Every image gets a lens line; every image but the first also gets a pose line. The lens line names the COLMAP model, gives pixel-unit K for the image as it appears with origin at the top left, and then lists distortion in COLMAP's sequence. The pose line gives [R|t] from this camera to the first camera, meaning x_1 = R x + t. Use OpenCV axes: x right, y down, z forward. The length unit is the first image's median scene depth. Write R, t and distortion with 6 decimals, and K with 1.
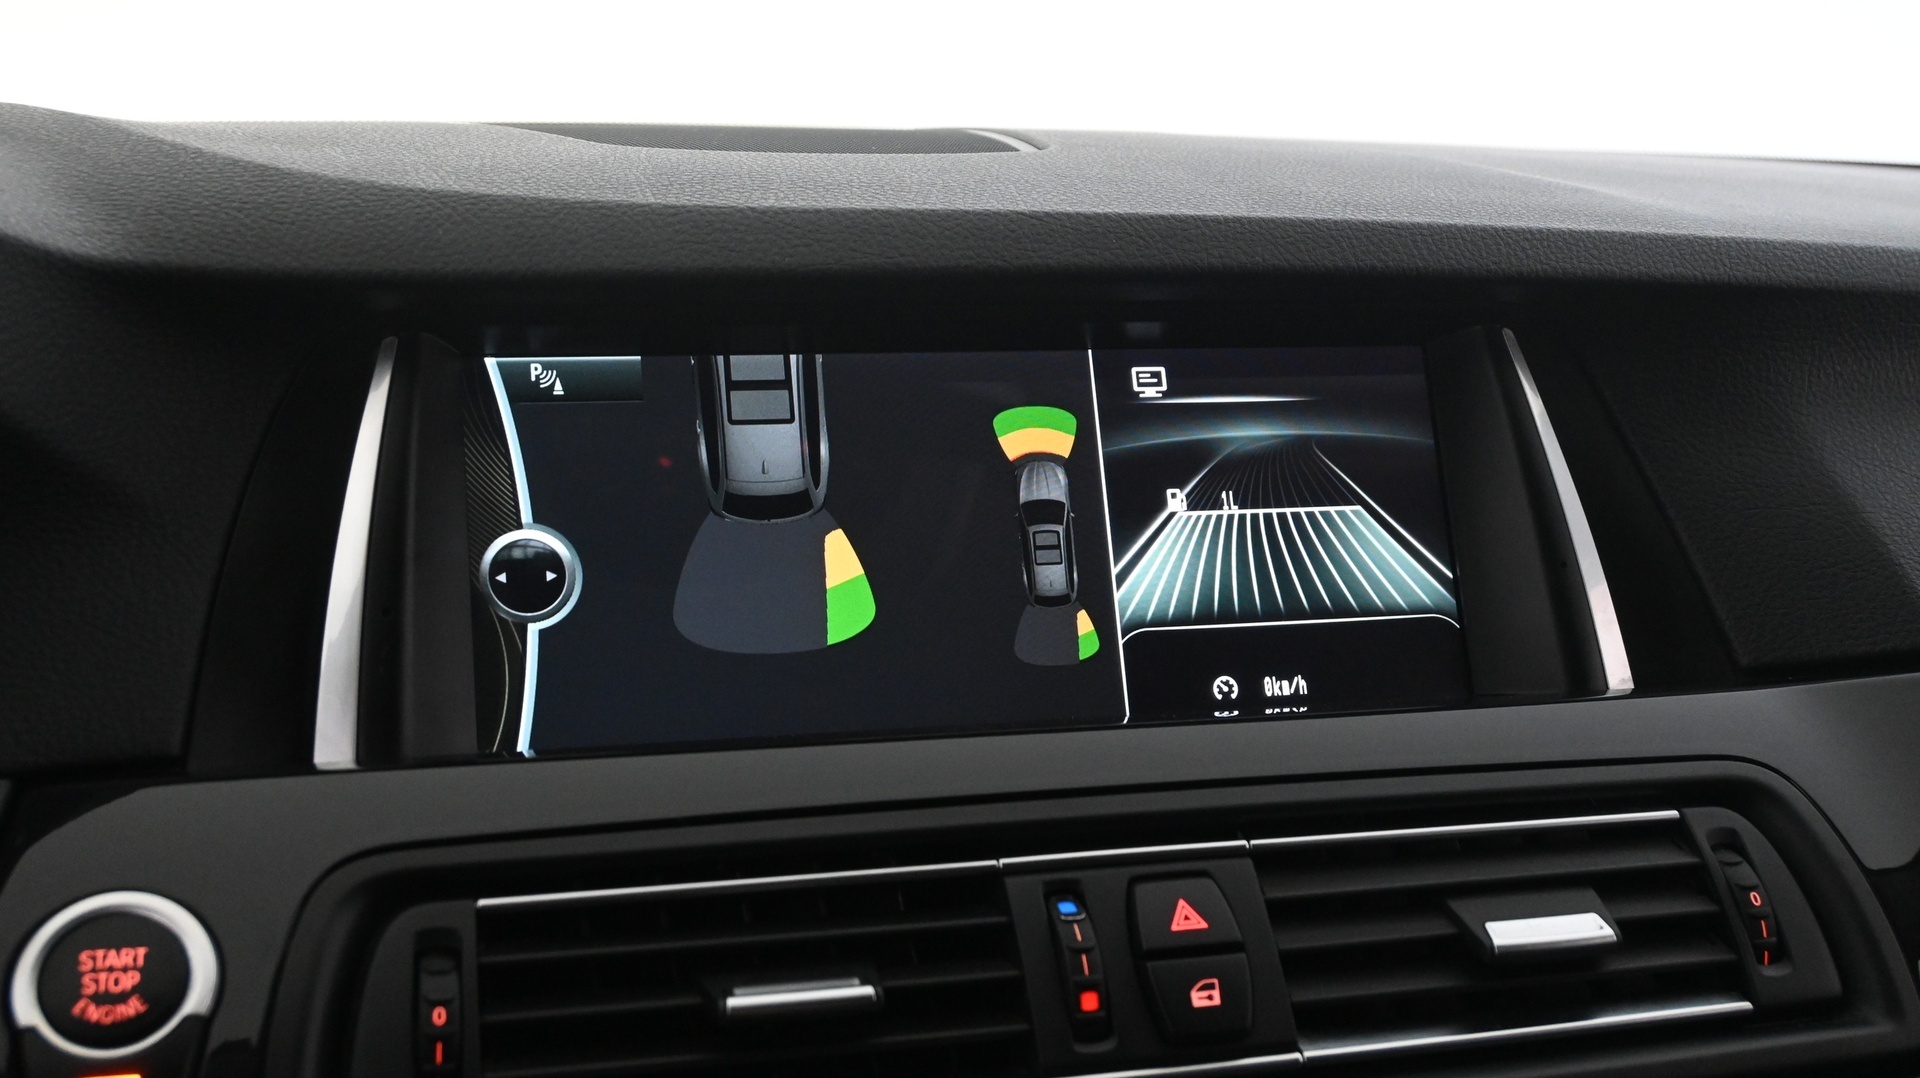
lens RADIAL K [[2184.2, 0, 965.7], [0, 2184.2, 534.1], [0, 0, 1]] dist [-0.009221, 0.000000]
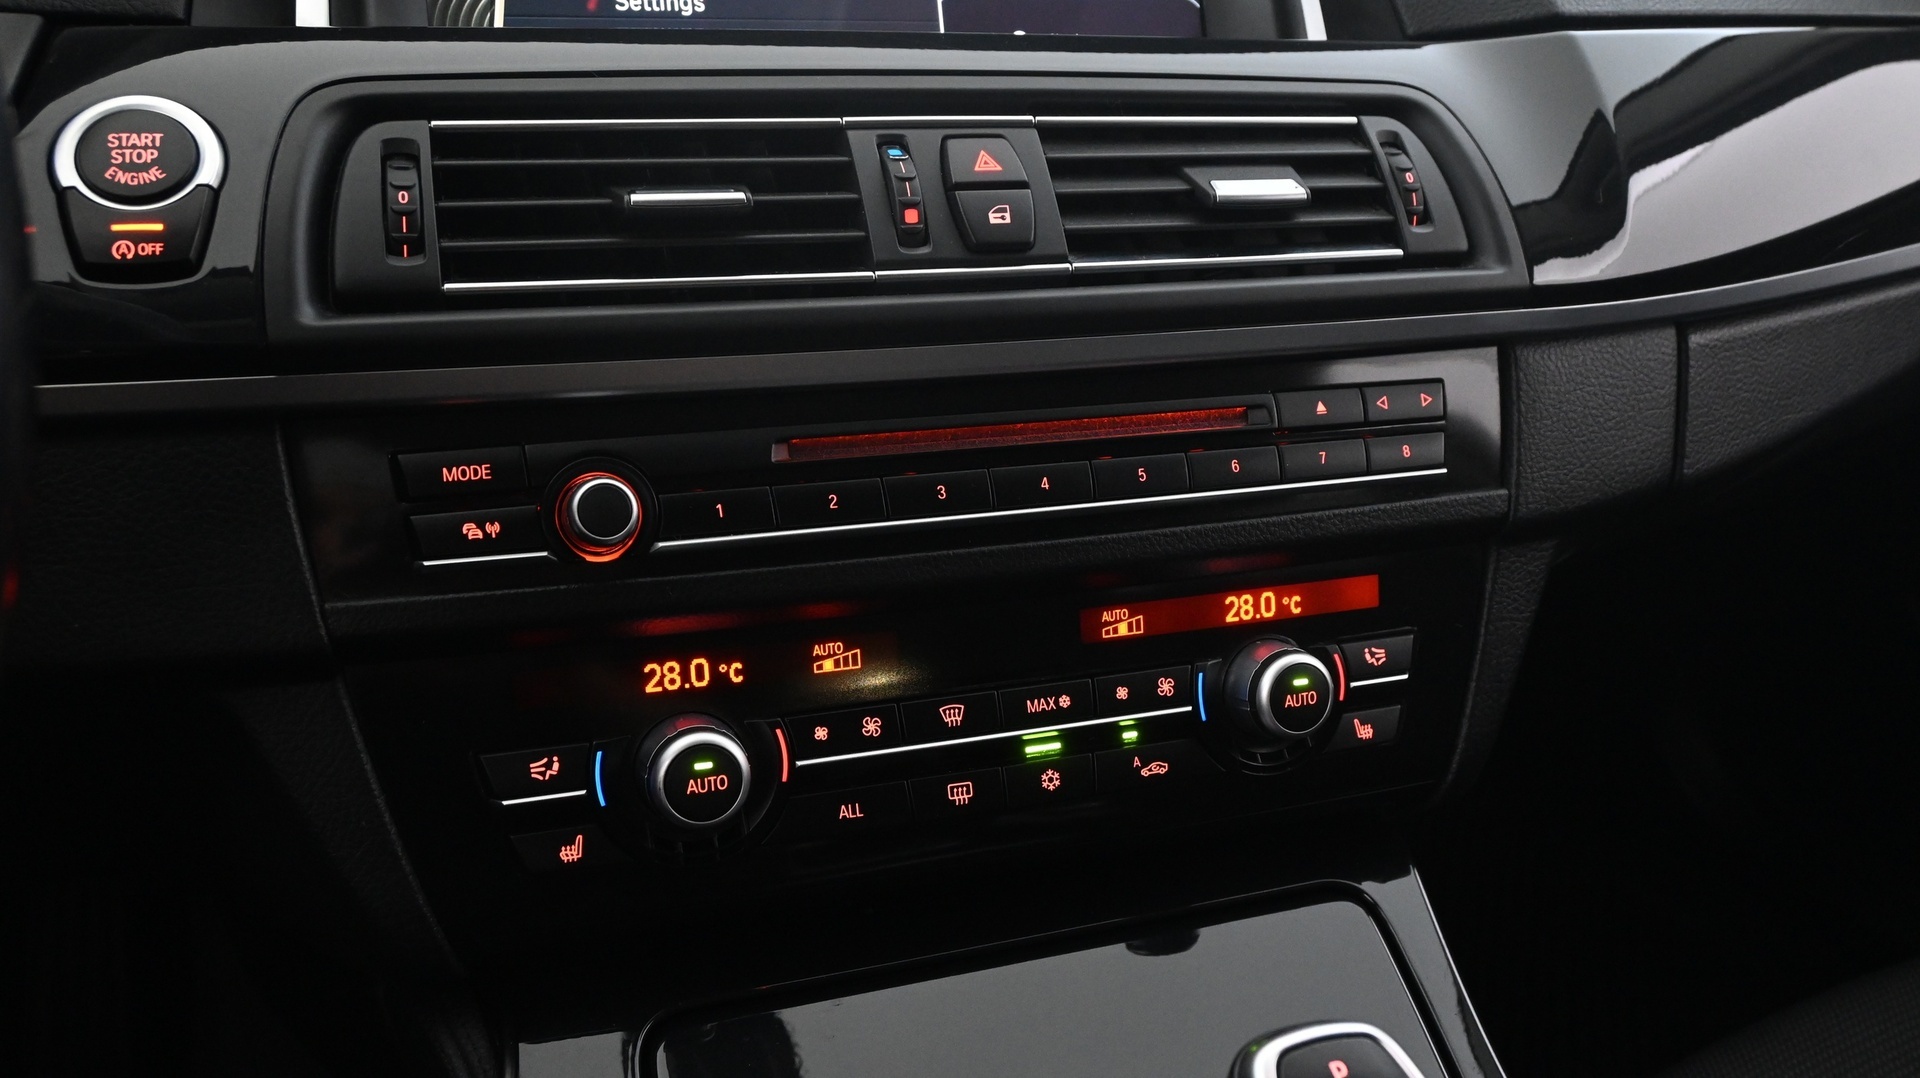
lens RADIAL K [[1600.9, 0, 958.8], [0, 1600.9, 538.9], [0, 0, 1]] dist [-0.020777, 0.009363]
pose [[0.997247, -0.008441, 0.073670, 0.011476], [-0.006179, 0.980585, 0.195995, 0.197049], [-0.073894, -0.195911, 0.977834, 0.016908]]
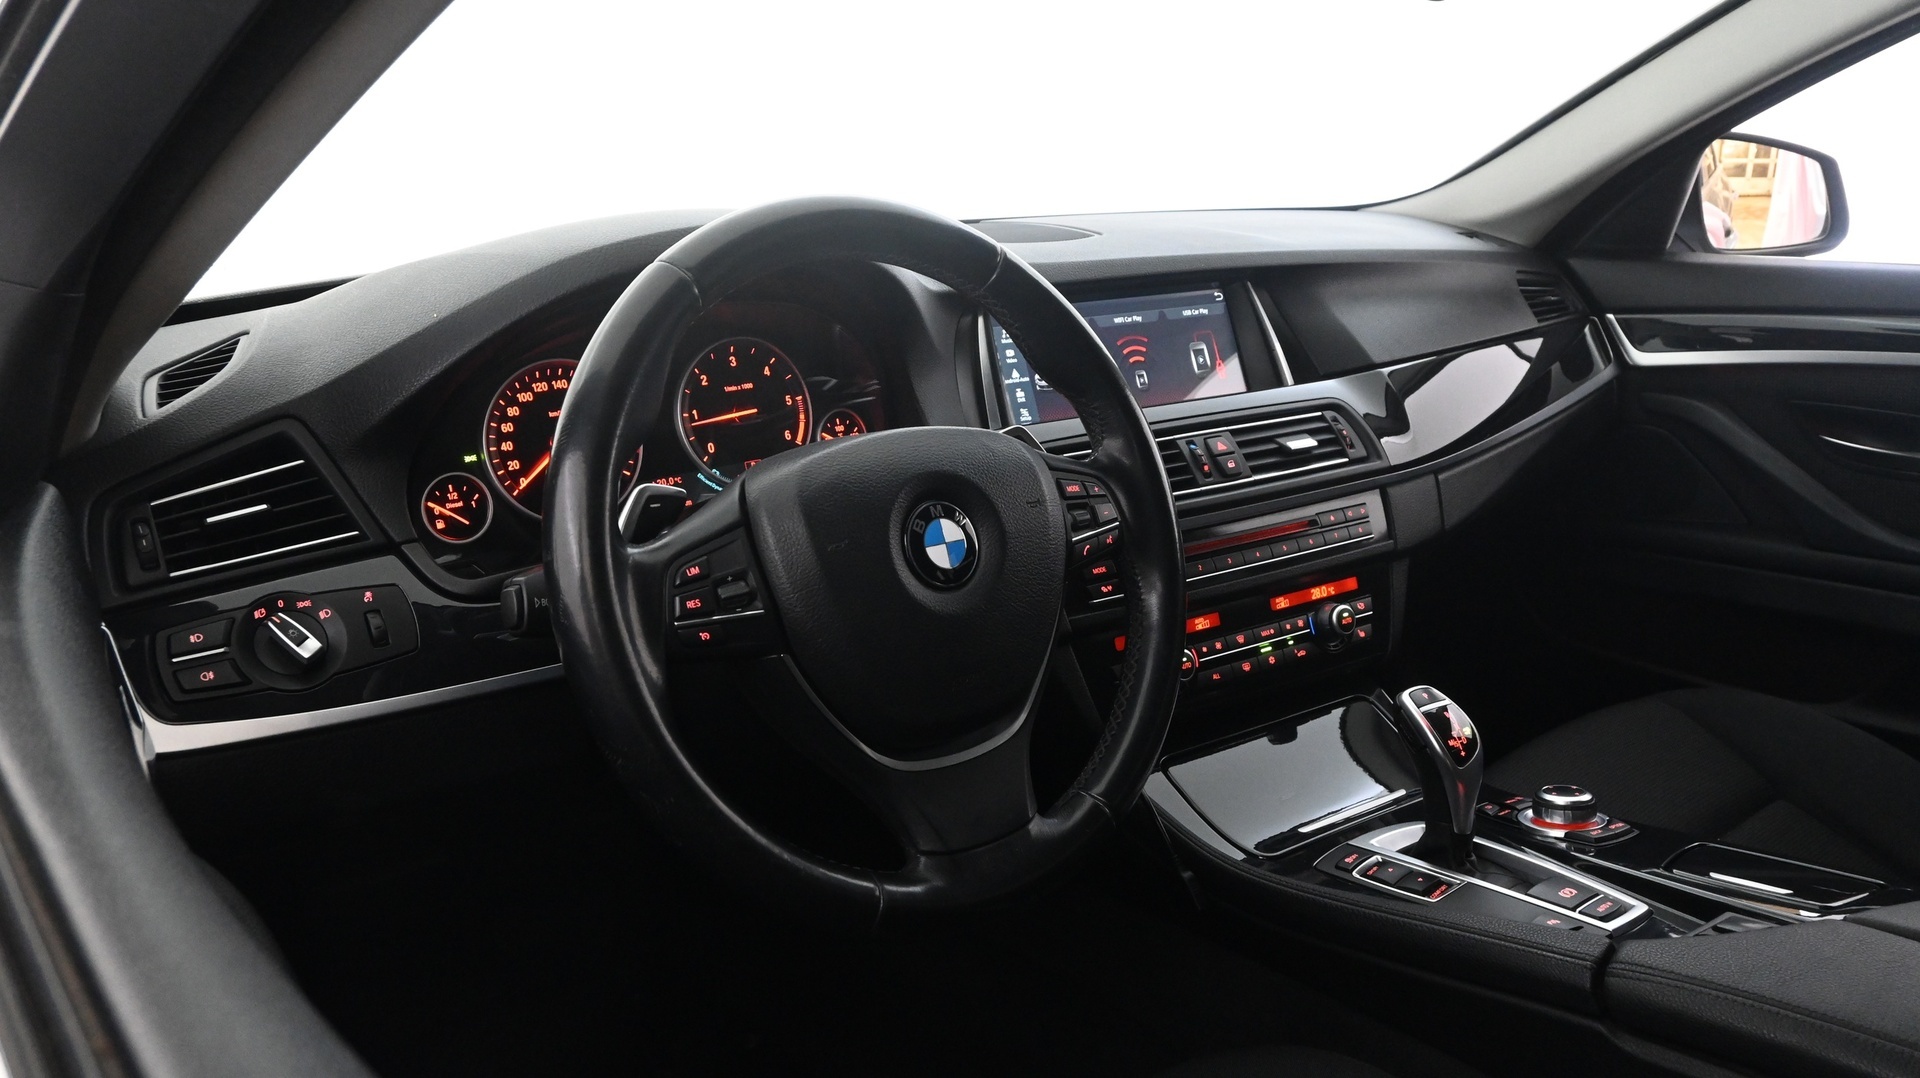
lens RADIAL K [[1396.4, 0, 963.4], [0, 1396.4, 534.0], [0, 0, 1]] dist [-0.014444, -0.001535]
pose [[0.954896, -0.118192, 0.272404, -0.937626], [0.095016, 0.990758, 0.096802, 0.047800], [-0.281328, -0.066553, 0.957301, -1.116602]]
